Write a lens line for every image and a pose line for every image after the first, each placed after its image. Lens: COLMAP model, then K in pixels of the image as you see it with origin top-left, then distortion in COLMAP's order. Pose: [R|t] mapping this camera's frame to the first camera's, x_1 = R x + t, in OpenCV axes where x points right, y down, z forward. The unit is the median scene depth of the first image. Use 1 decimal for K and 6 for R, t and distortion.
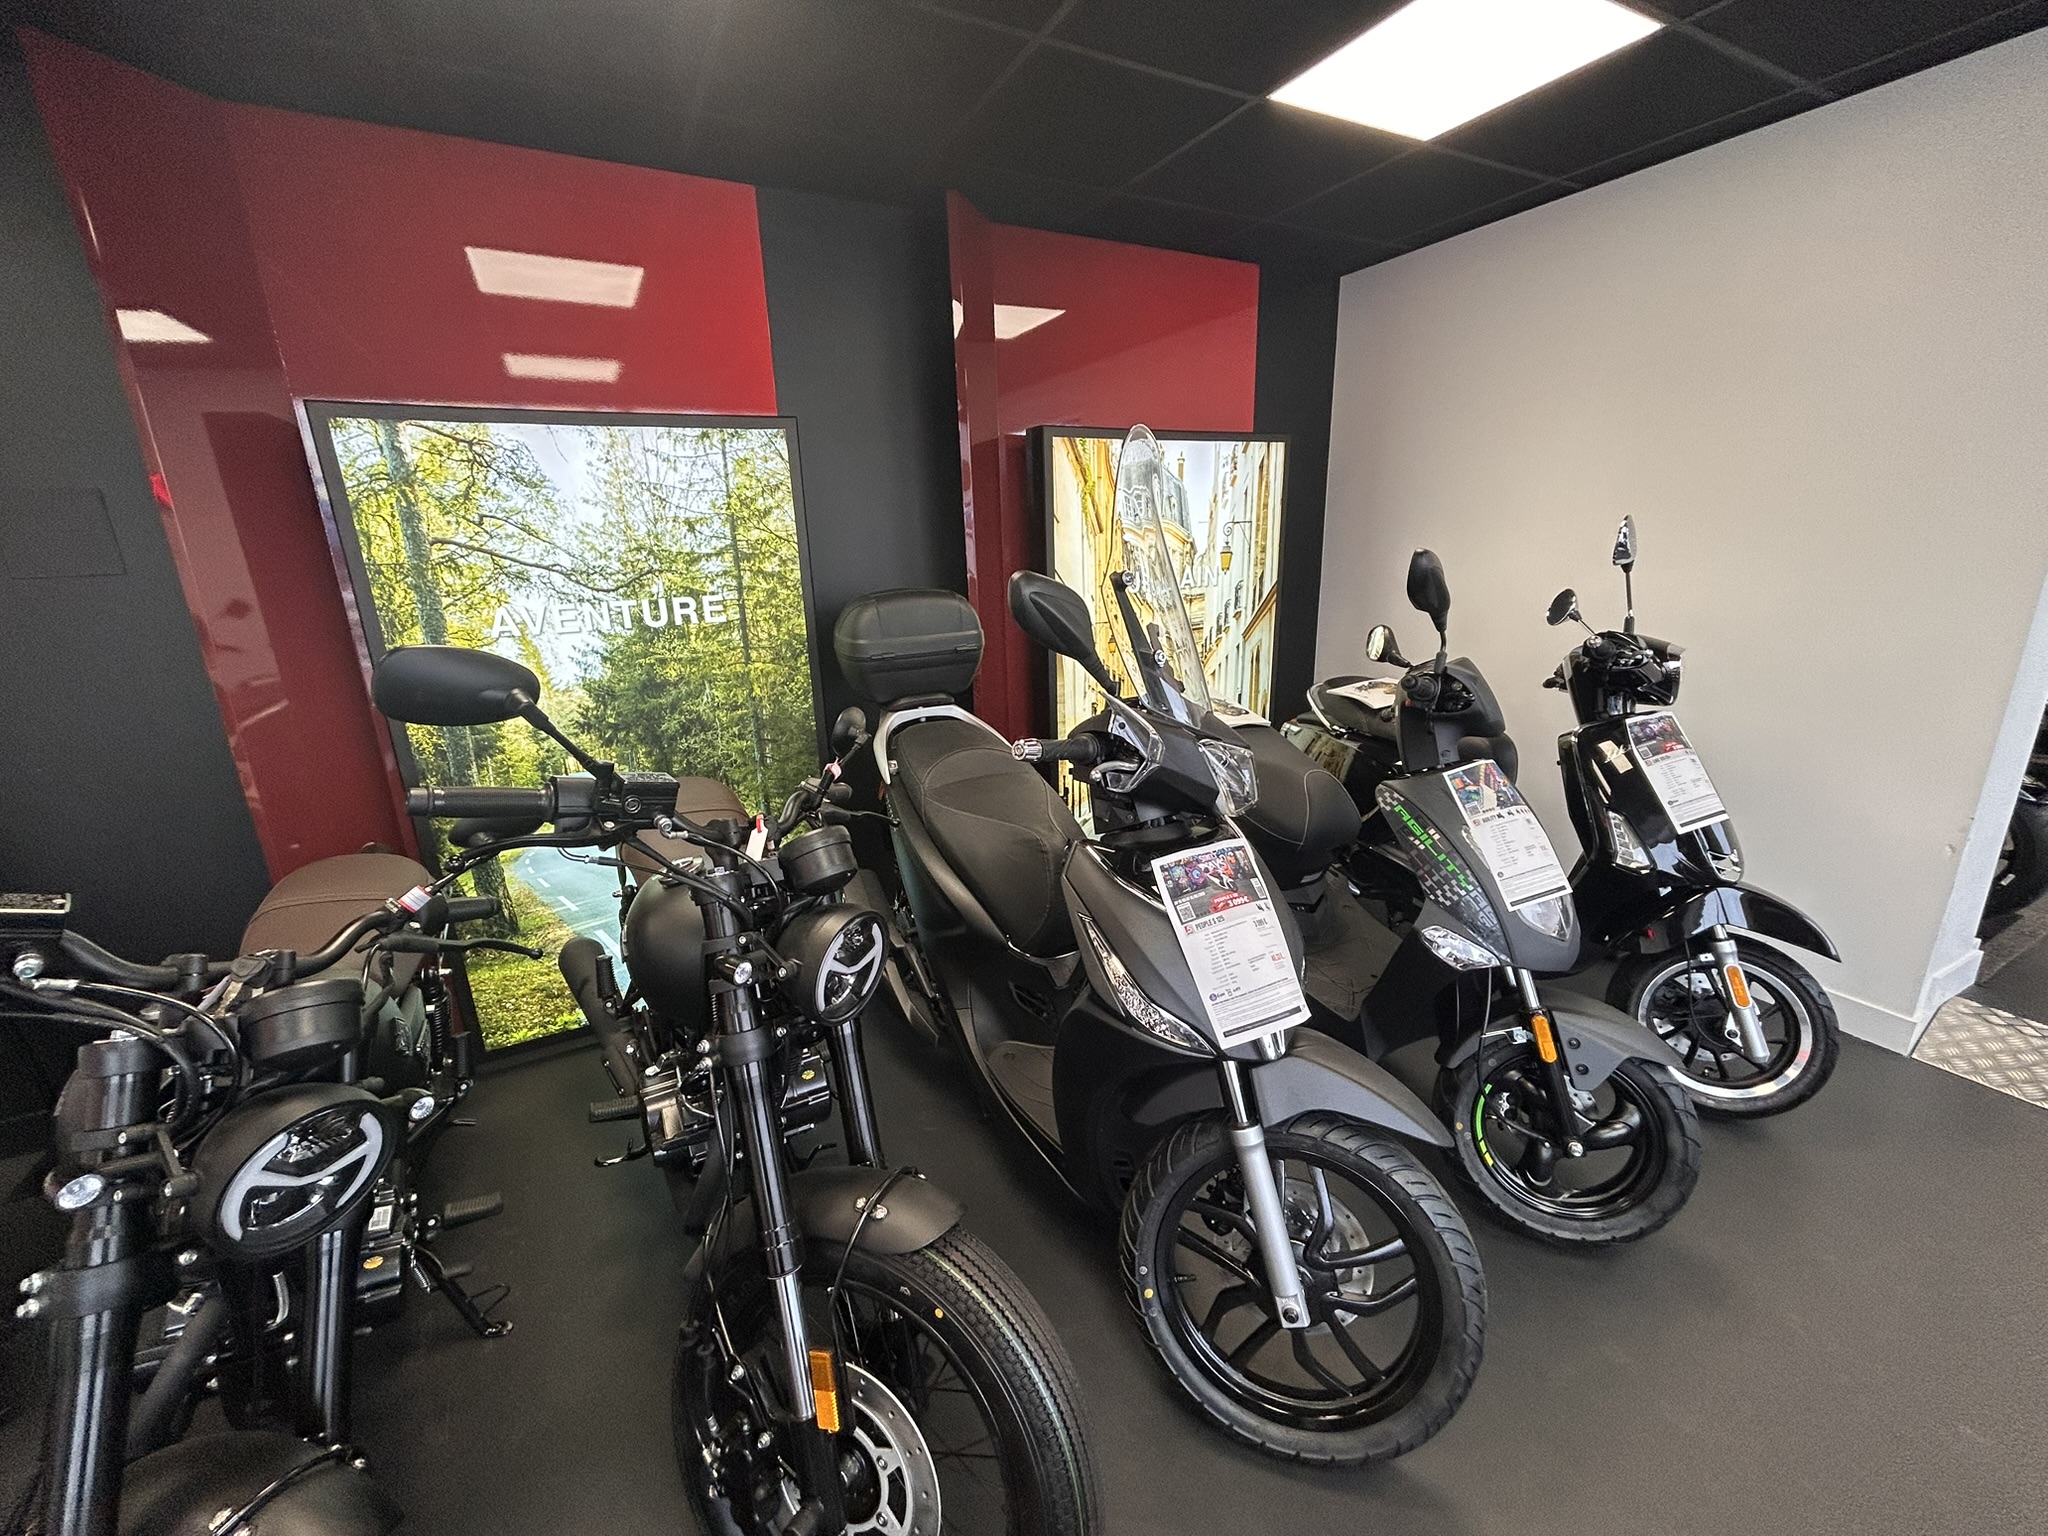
lens RADIAL K [[819.1, 0, 1006.0], [0, 819.1, 747.5], [0, 0, 1]] dist [-0.005160, 0.001520]
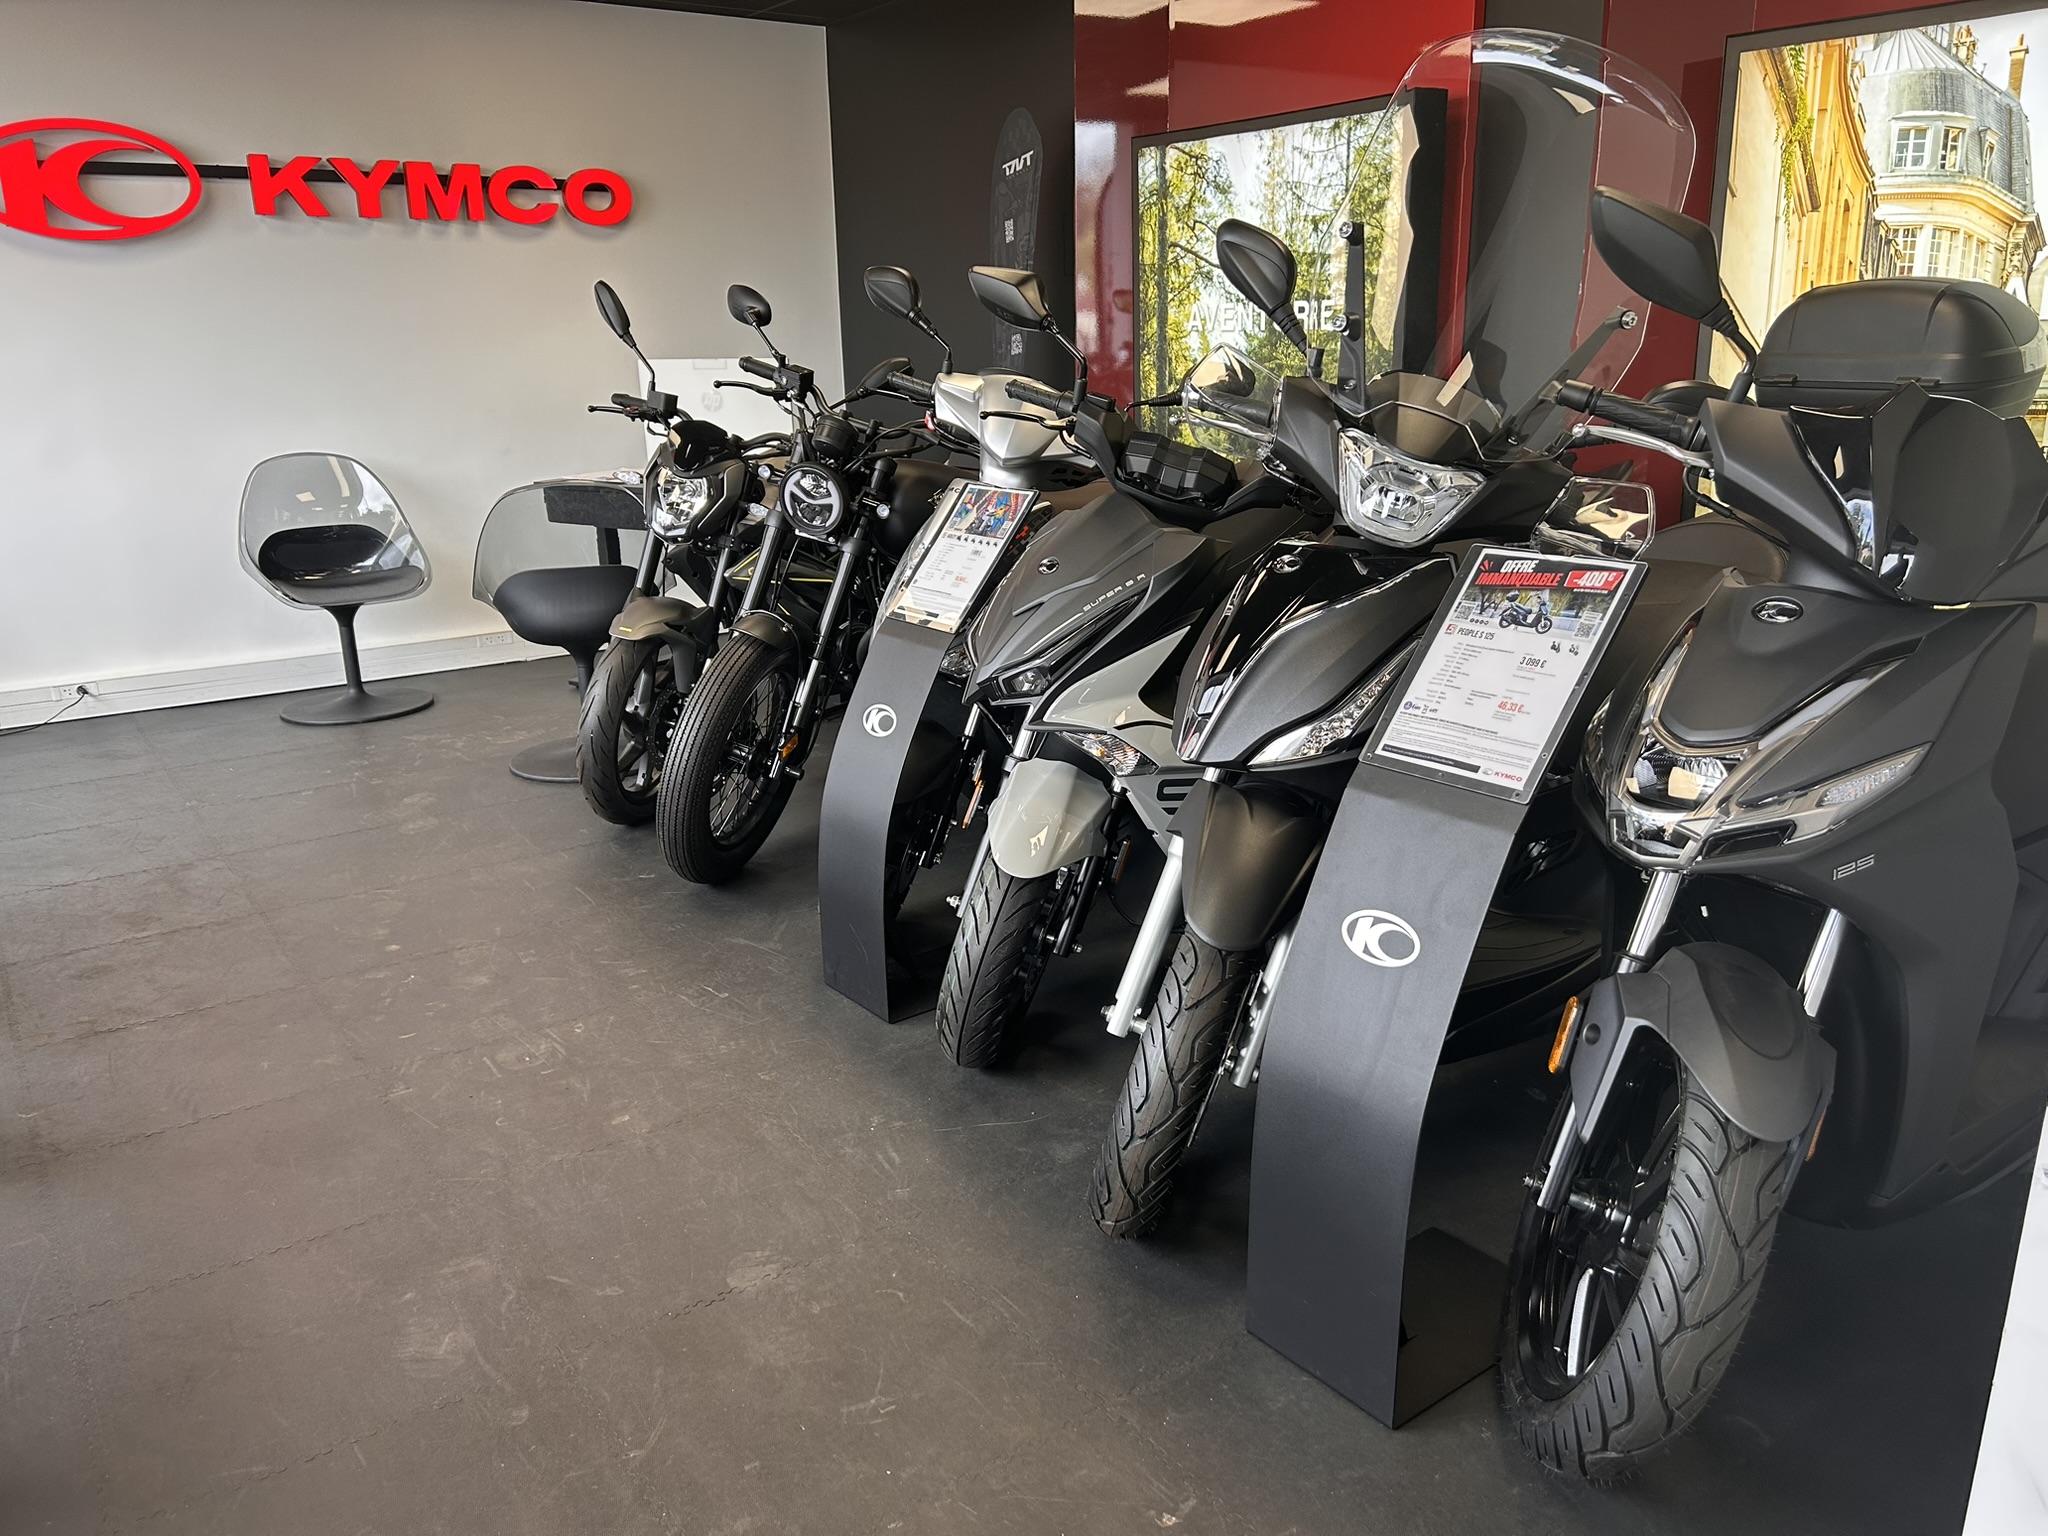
lens RADIAL K [[1525.4, 0, 1019.7], [0, 1525.4, 792.1], [0, 0, 1]] dist [0.050538, -0.060714]
pose [[0.136394, 0.318245, -0.938146, 1.440624], [-0.234847, 0.930388, 0.281469, -0.072397], [0.962415, 0.181930, 0.201638, 0.402840]]
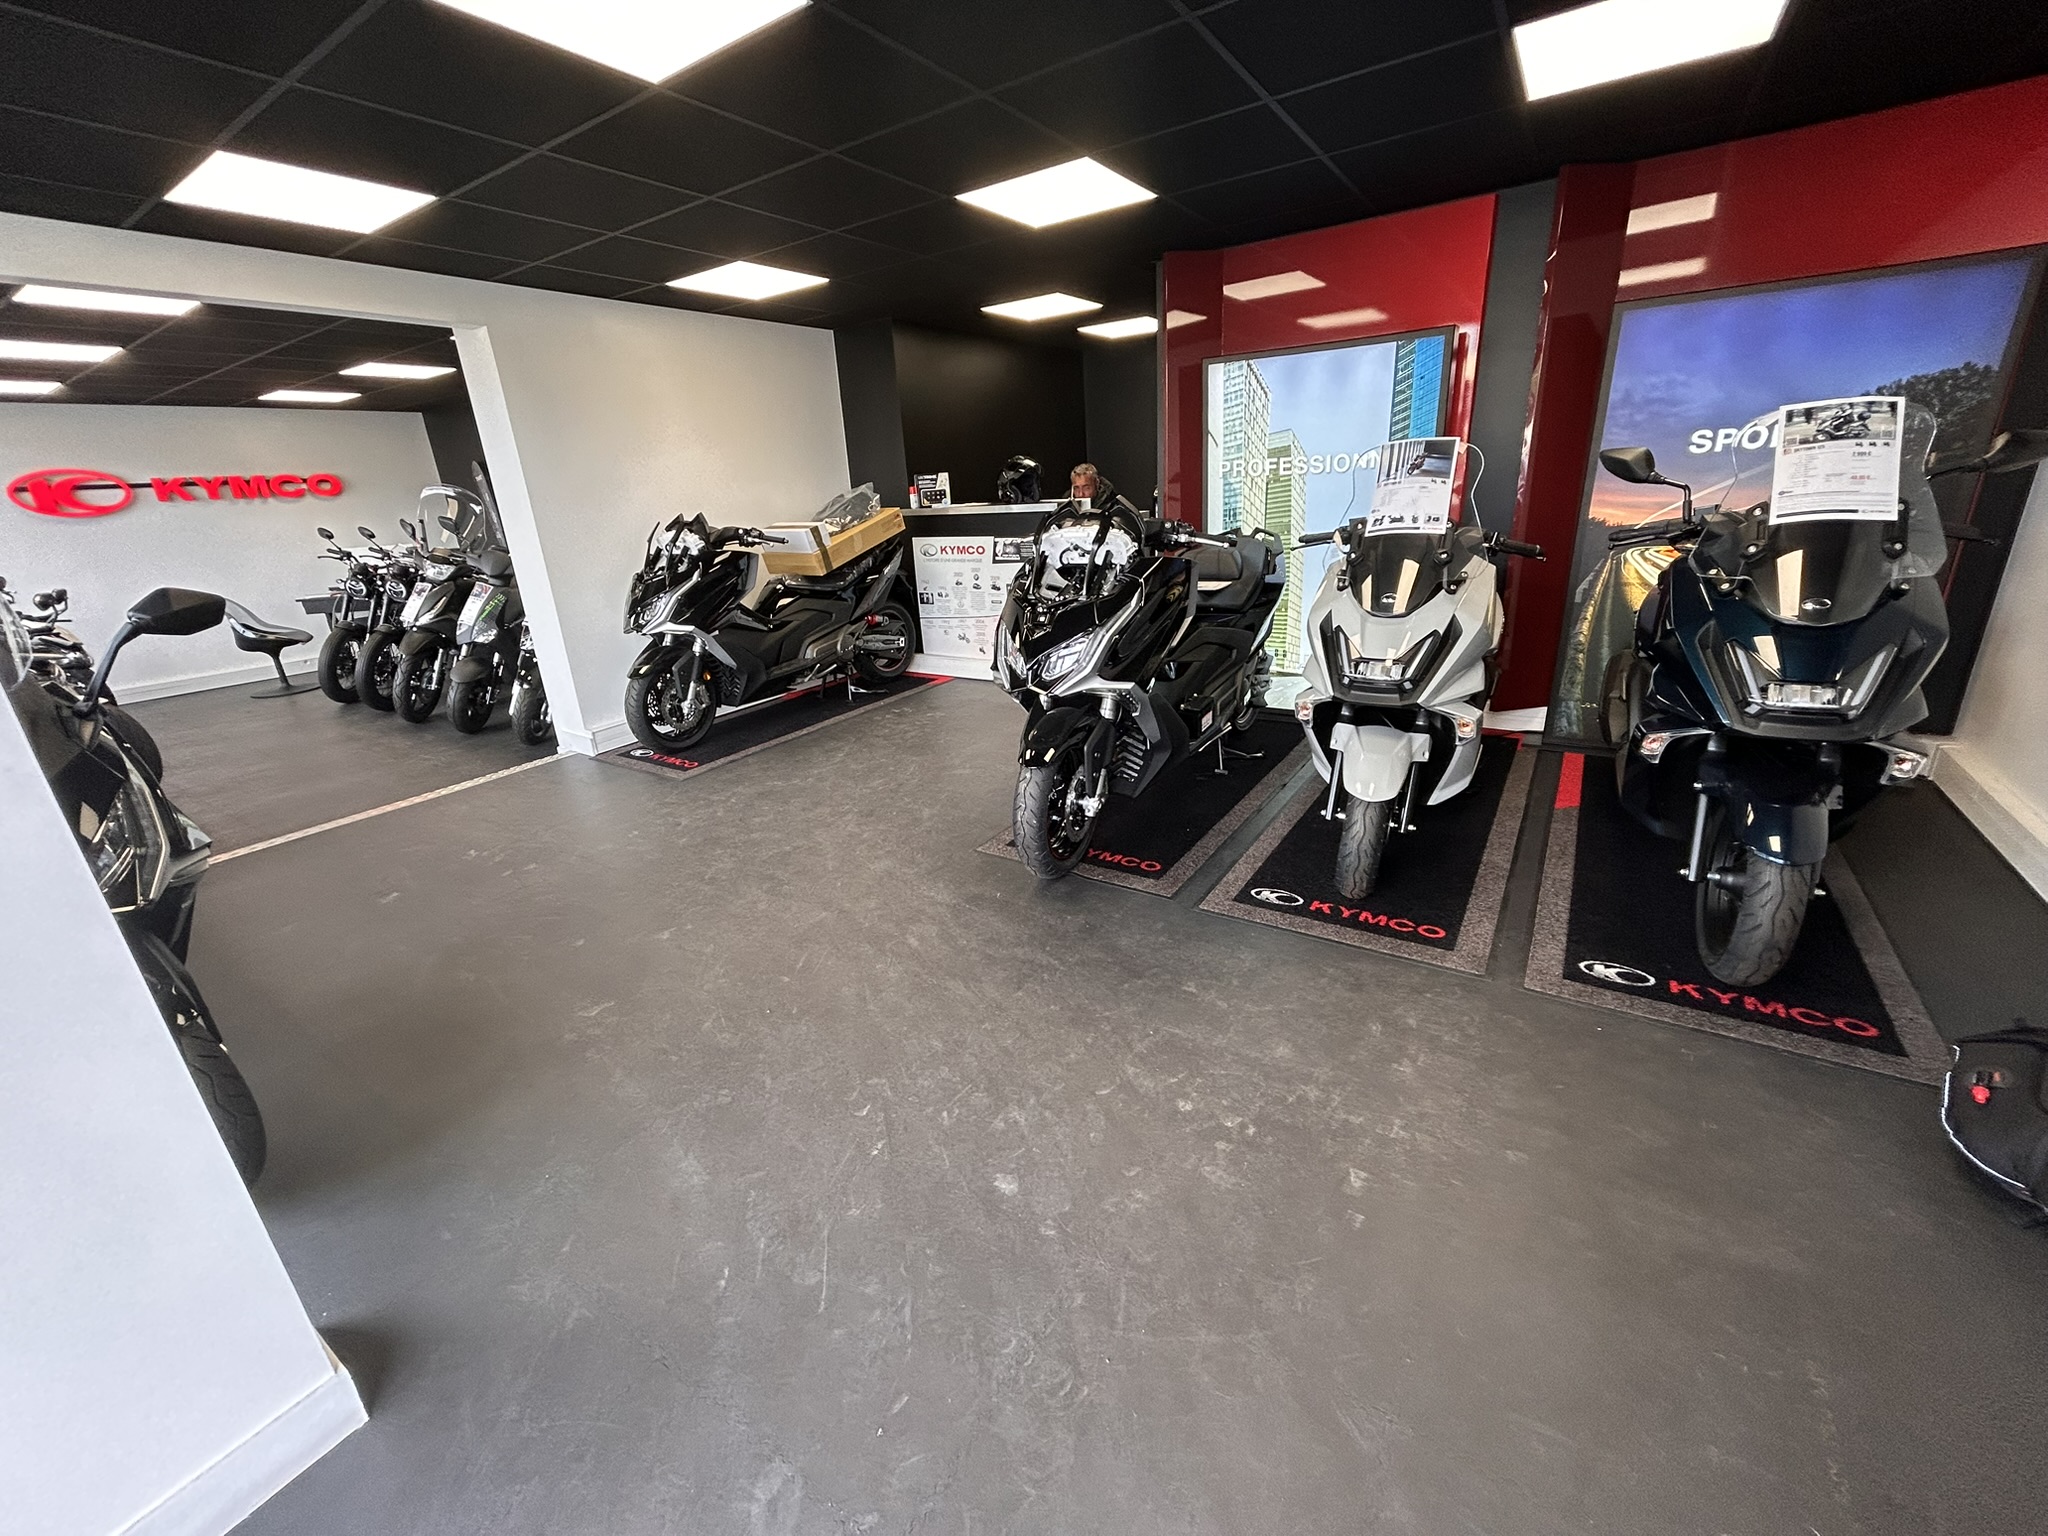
lens RADIAL K [[819.1, 0, 1028.8], [0, 819.1, 766.0], [0, 0, 1]] dist [-0.005160, 0.001520]
pose [[0.485896, 0.294209, -0.823011, 3.298540], [-0.179319, 0.955167, 0.235585, -0.320089], [0.855424, 0.033112, 0.516869, 0.869027]]
